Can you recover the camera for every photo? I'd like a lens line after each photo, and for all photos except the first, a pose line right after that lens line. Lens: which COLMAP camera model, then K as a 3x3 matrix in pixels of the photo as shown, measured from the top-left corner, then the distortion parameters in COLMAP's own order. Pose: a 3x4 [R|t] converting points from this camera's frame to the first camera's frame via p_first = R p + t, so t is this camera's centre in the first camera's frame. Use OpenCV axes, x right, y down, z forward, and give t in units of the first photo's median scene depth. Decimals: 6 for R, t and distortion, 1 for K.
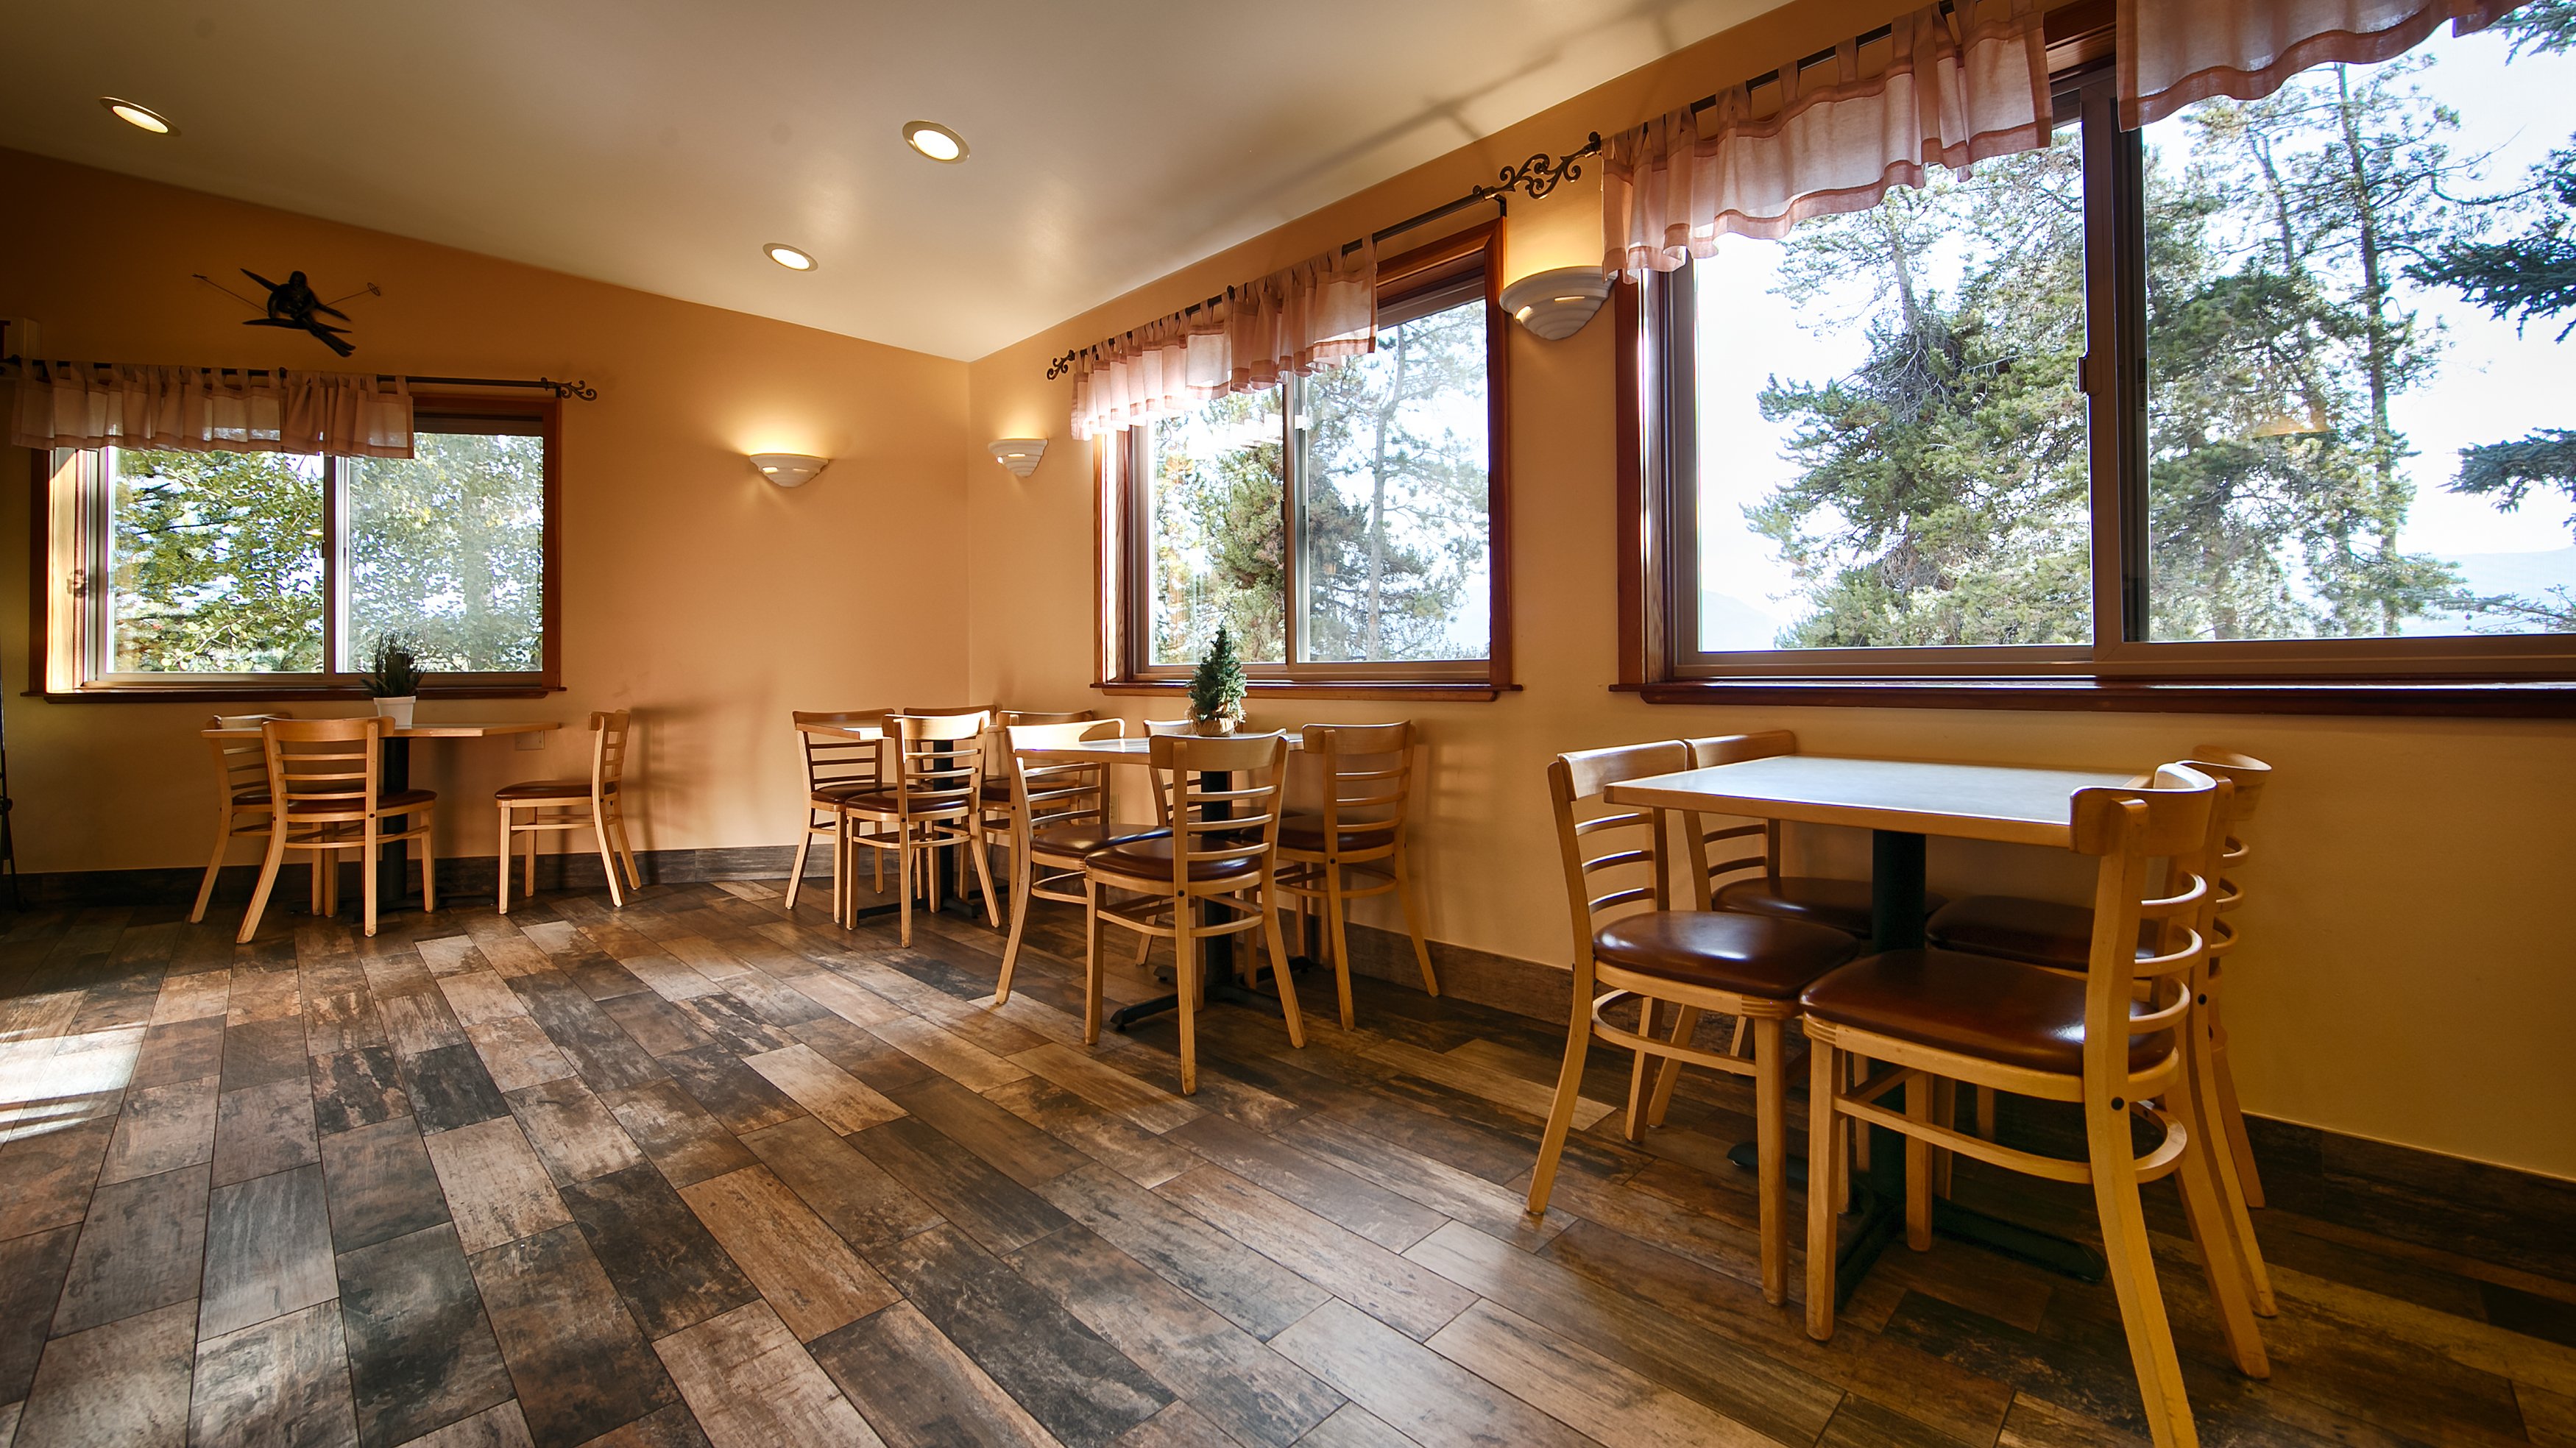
lens RADIAL K [[1018.6, 0, 1288.9], [0, 1018.6, 663.5], [0, 0, 1]] dist [-0.000326, -0.000073]
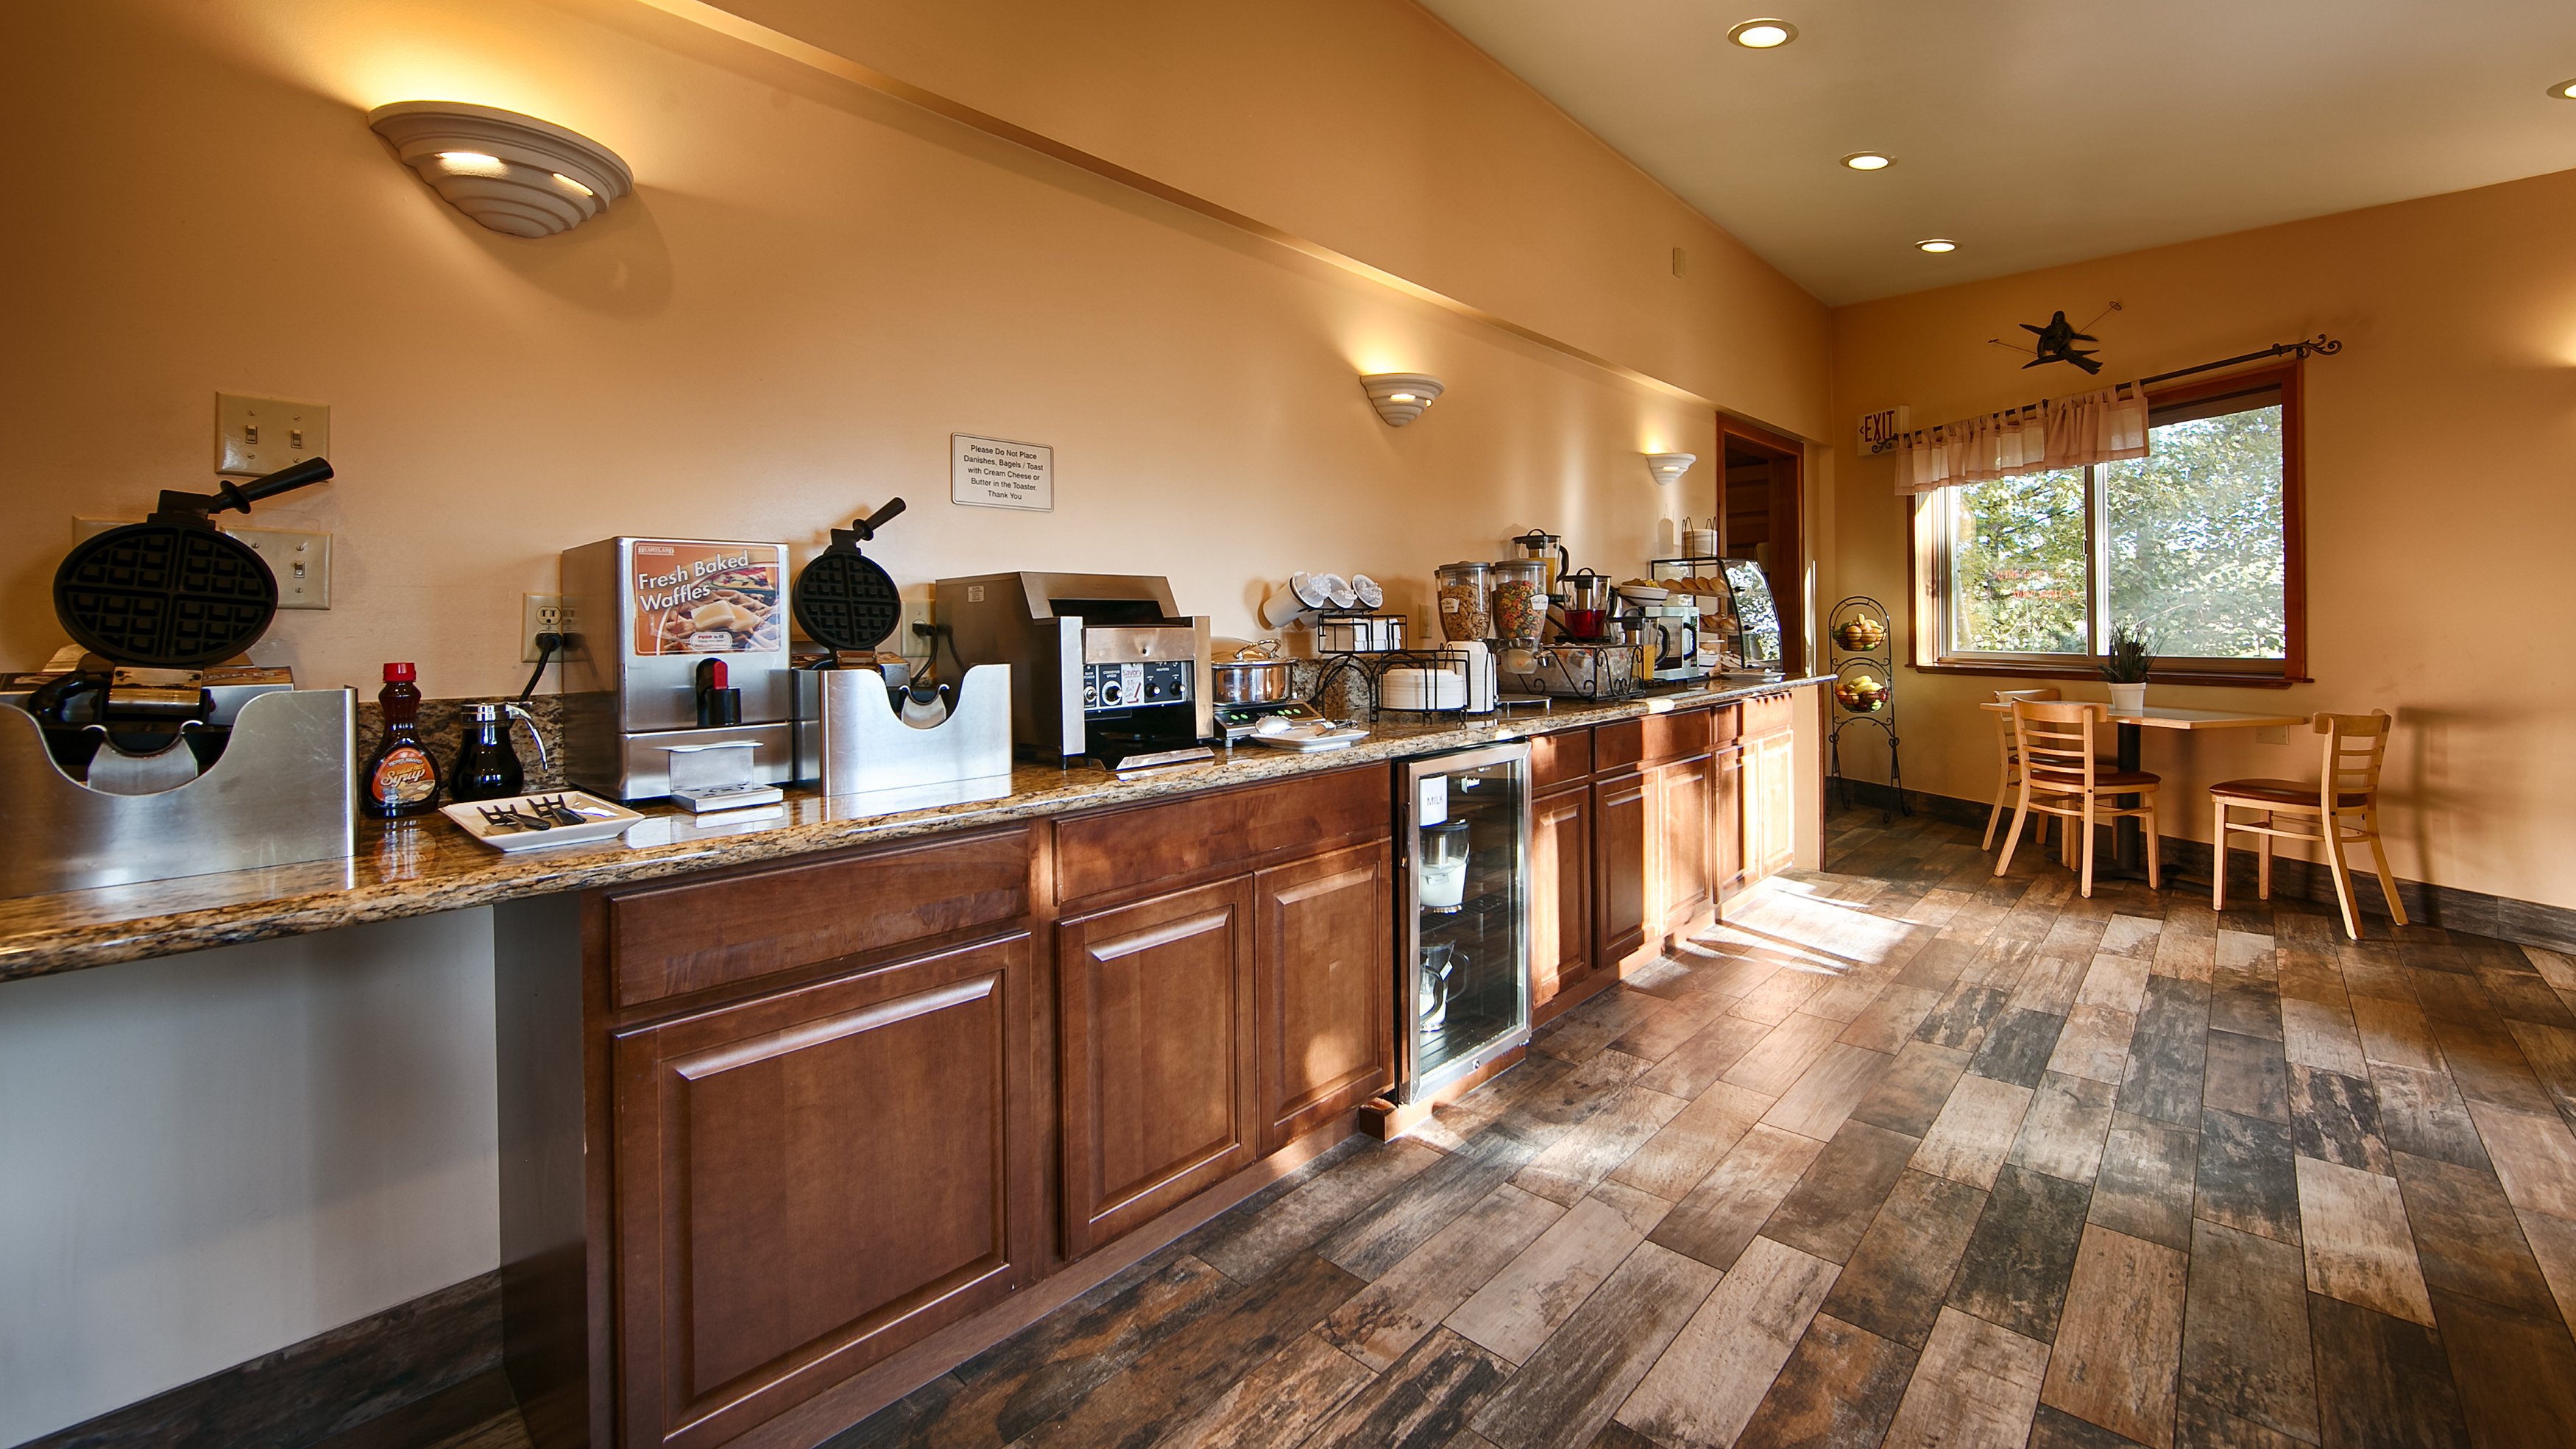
lens RADIAL K [[1048.4, 0, 1288.5], [0, 1048.4, 625.1], [0, 0, 1]] dist [0.000768, 0.000185]
pose [[0.033465, 0.010394, -0.999386, 0.234953], [0.022905, 0.999675, 0.011164, -0.068733], [0.999177, -0.023264, 0.033216, 0.081232]]
